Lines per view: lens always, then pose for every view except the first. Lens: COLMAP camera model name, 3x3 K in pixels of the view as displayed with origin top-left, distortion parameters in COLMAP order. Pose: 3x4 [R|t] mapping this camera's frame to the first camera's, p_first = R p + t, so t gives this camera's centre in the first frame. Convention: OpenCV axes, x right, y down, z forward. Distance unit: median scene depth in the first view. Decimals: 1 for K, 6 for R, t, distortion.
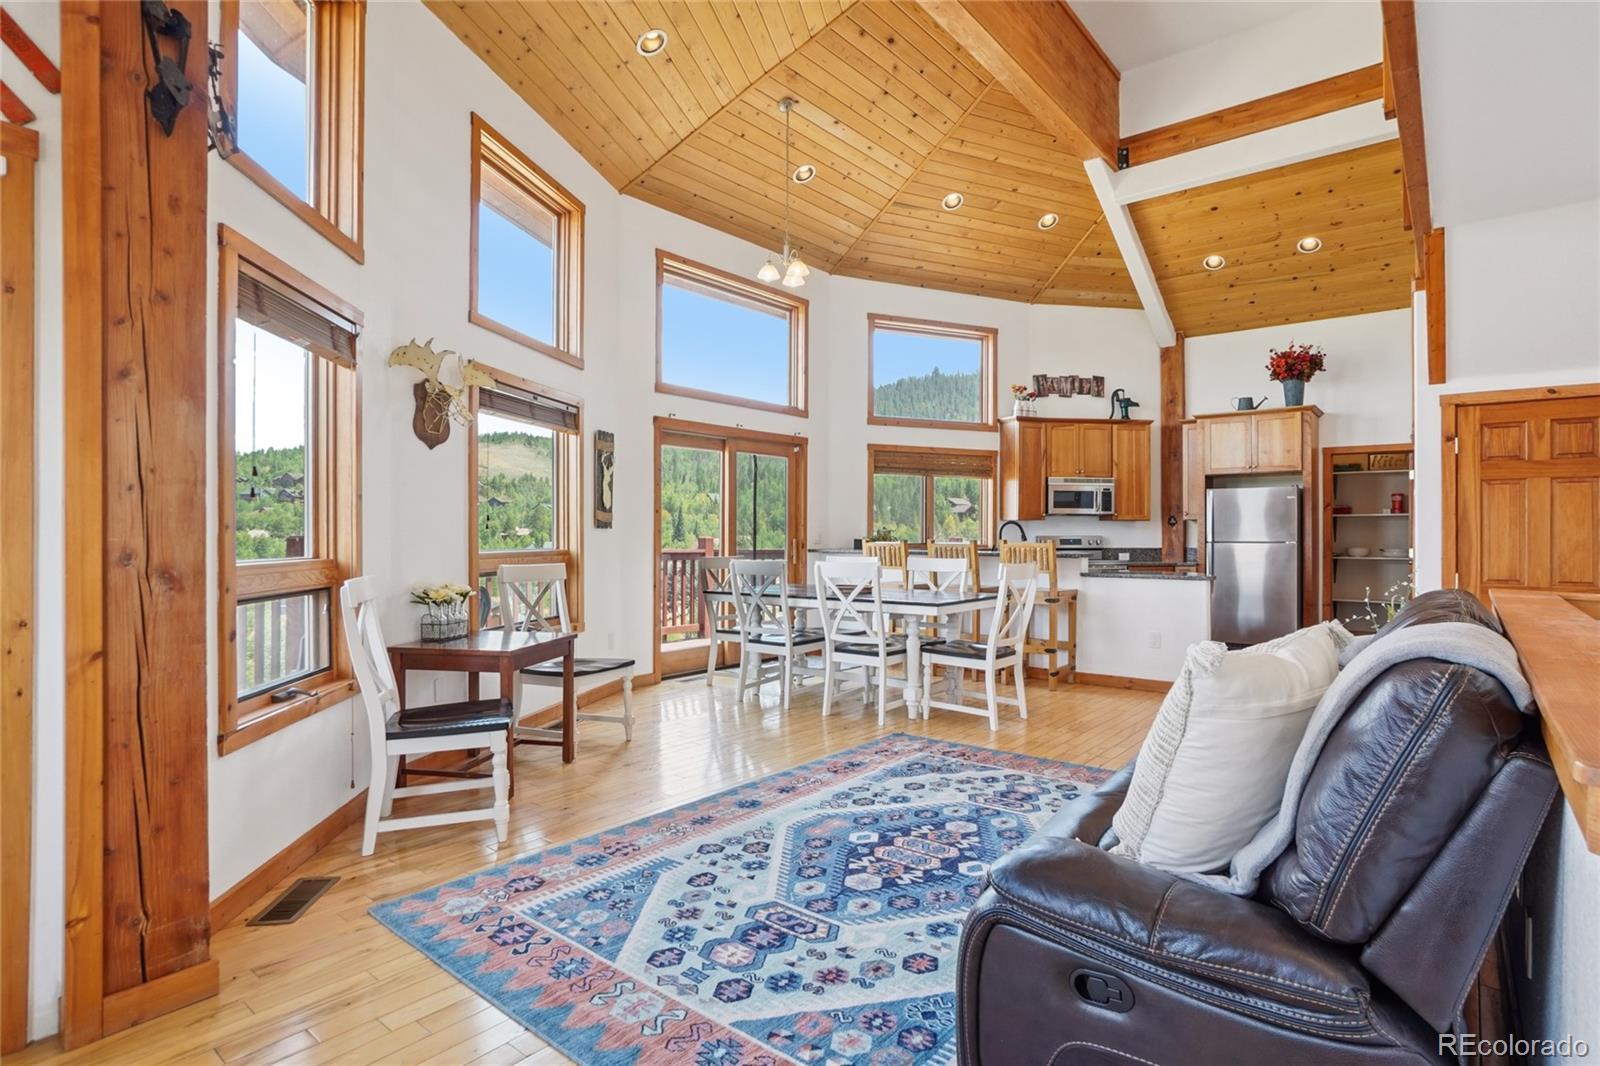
lens RADIAL K [[801.2, 0, 787.2], [0, 801.2, 528.4], [0, 0, 1]] dist [-0.045016, 0.000206]
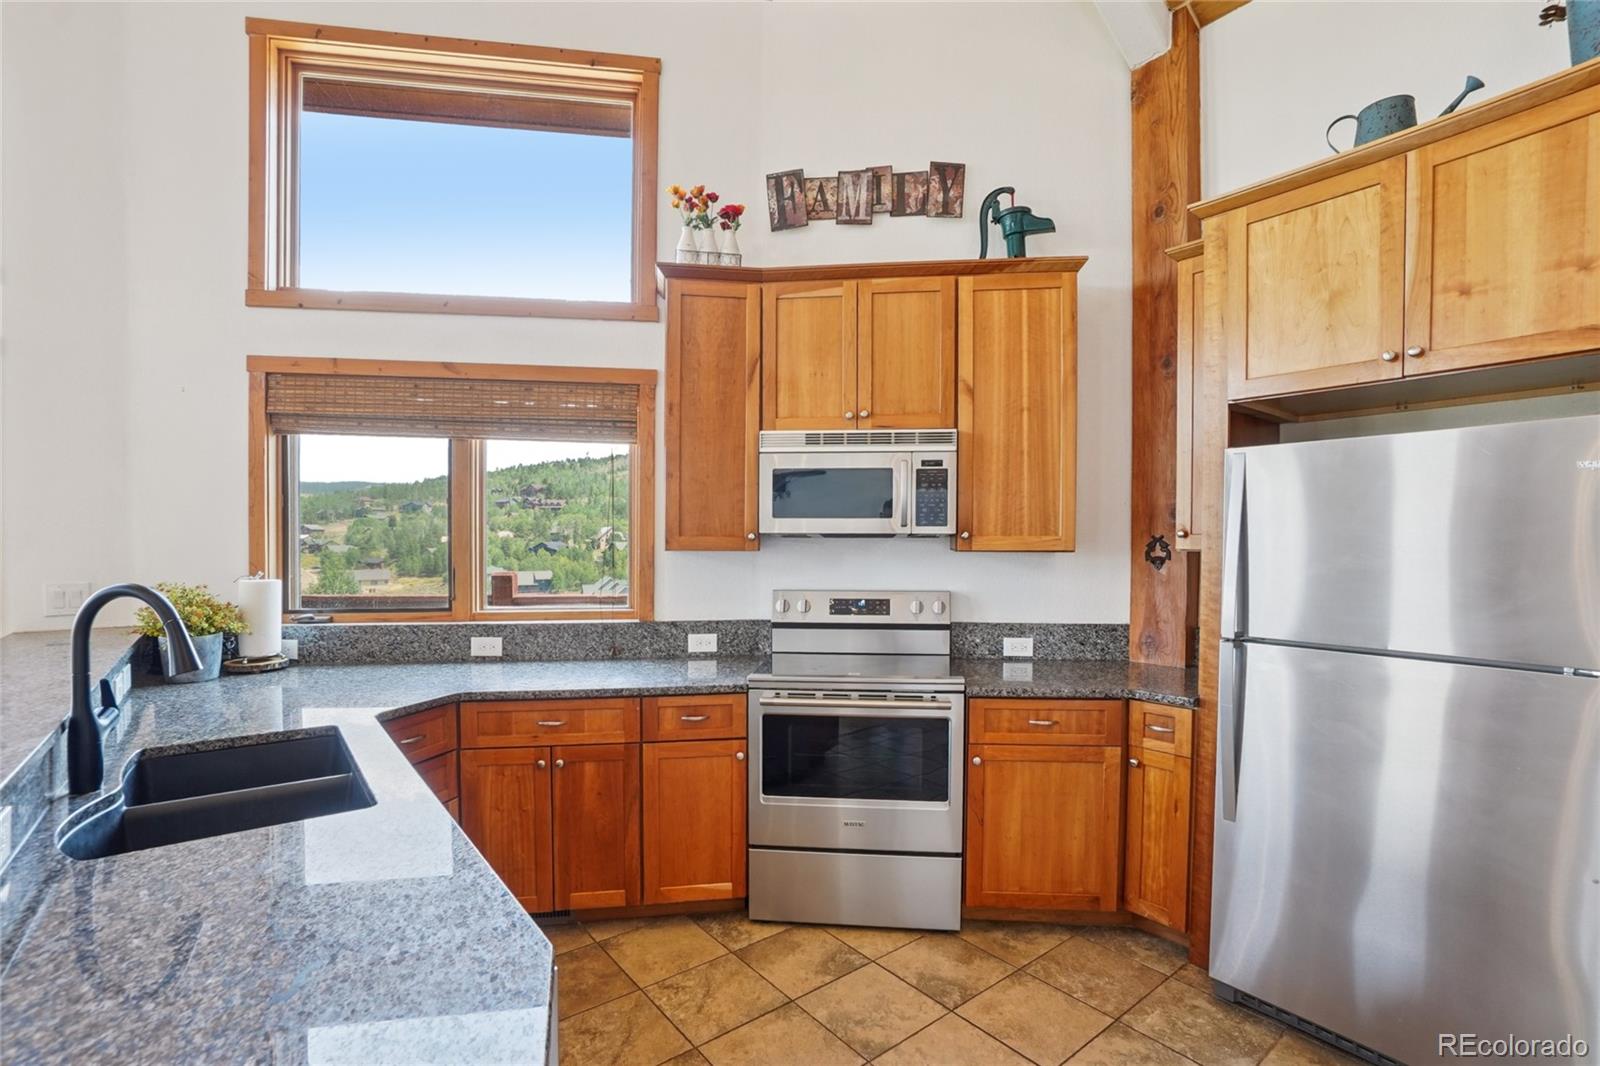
lens RADIAL K [[714.1, 0, 802.1], [0, 714.1, 558.8], [0, 0, 1]] dist [-0.064825, 0.020498]
pose [[0.975187, 0.010590, -0.221131, 0.415467], [-0.001566, 0.999160, 0.040943, -0.019866], [0.221379, -0.039581, 0.974384, 0.683646]]
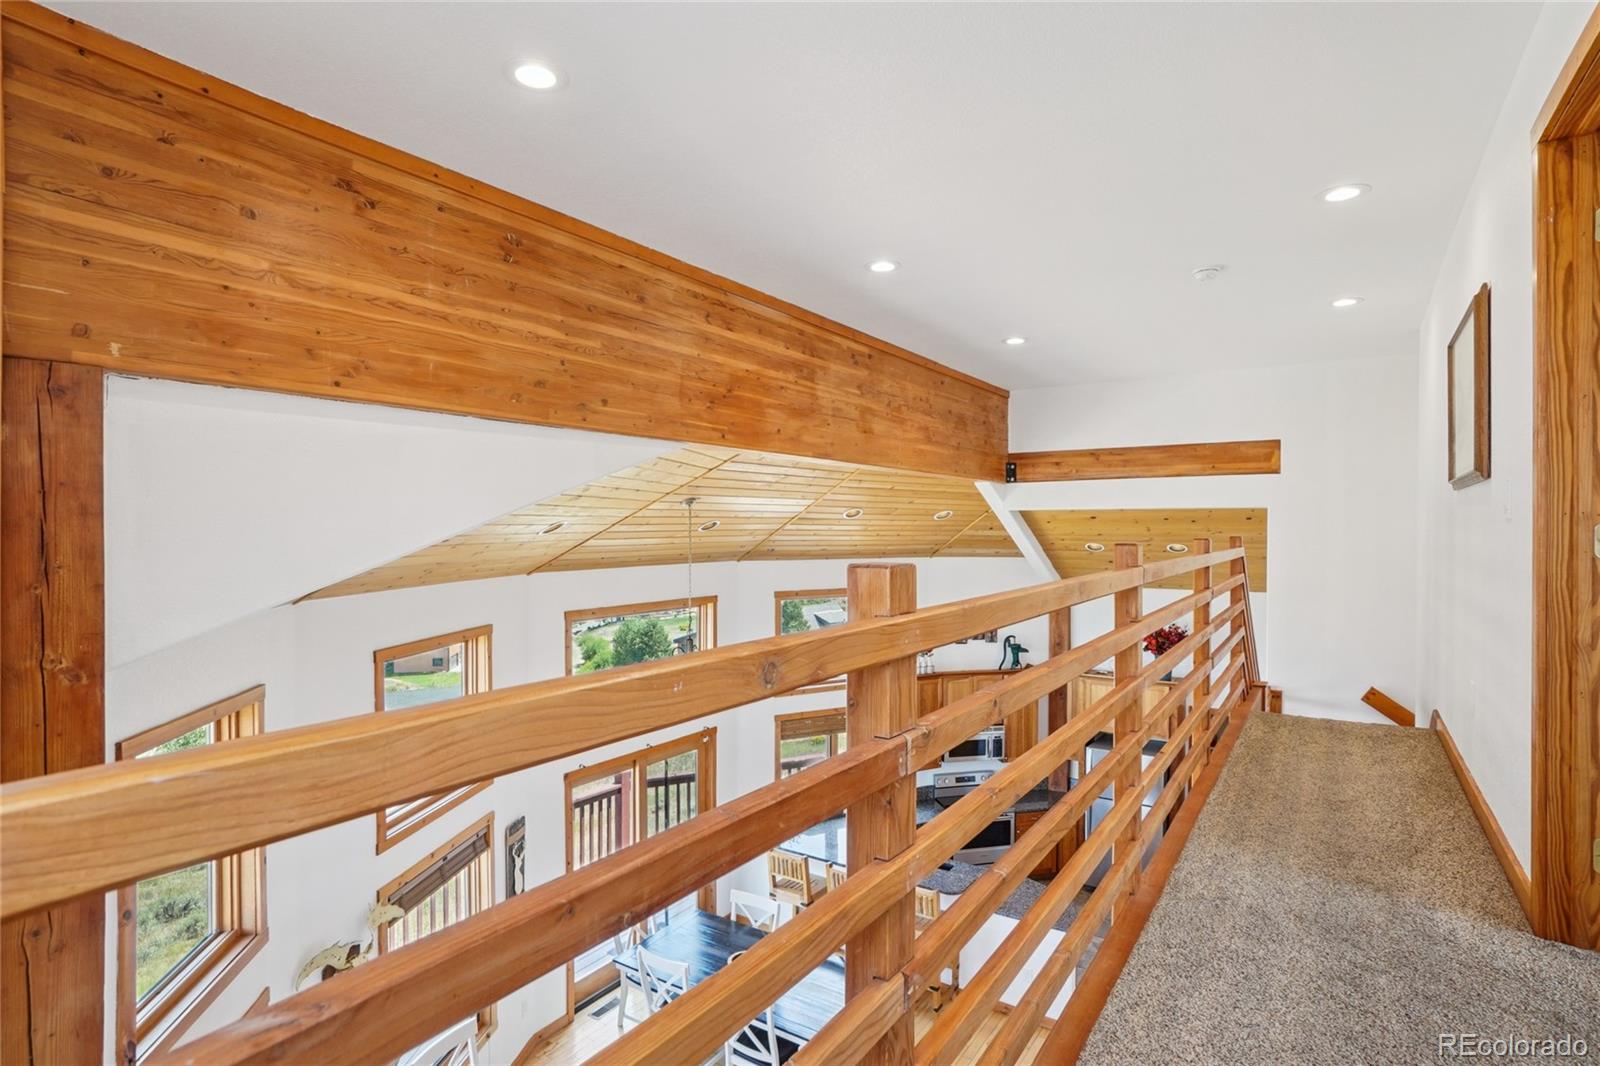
lens RADIAL K [[804.6, 0, 800.0], [0, 804.6, 533.0], [0, 0, 1]] dist [-0.037827, 0.020289]
pose [[0.994629, -0.002184, 0.103483, 0.023266], [0.000904, 0.999923, 0.012413, -0.338820], [-0.103502, -0.012253, 0.994554, -0.049477]]
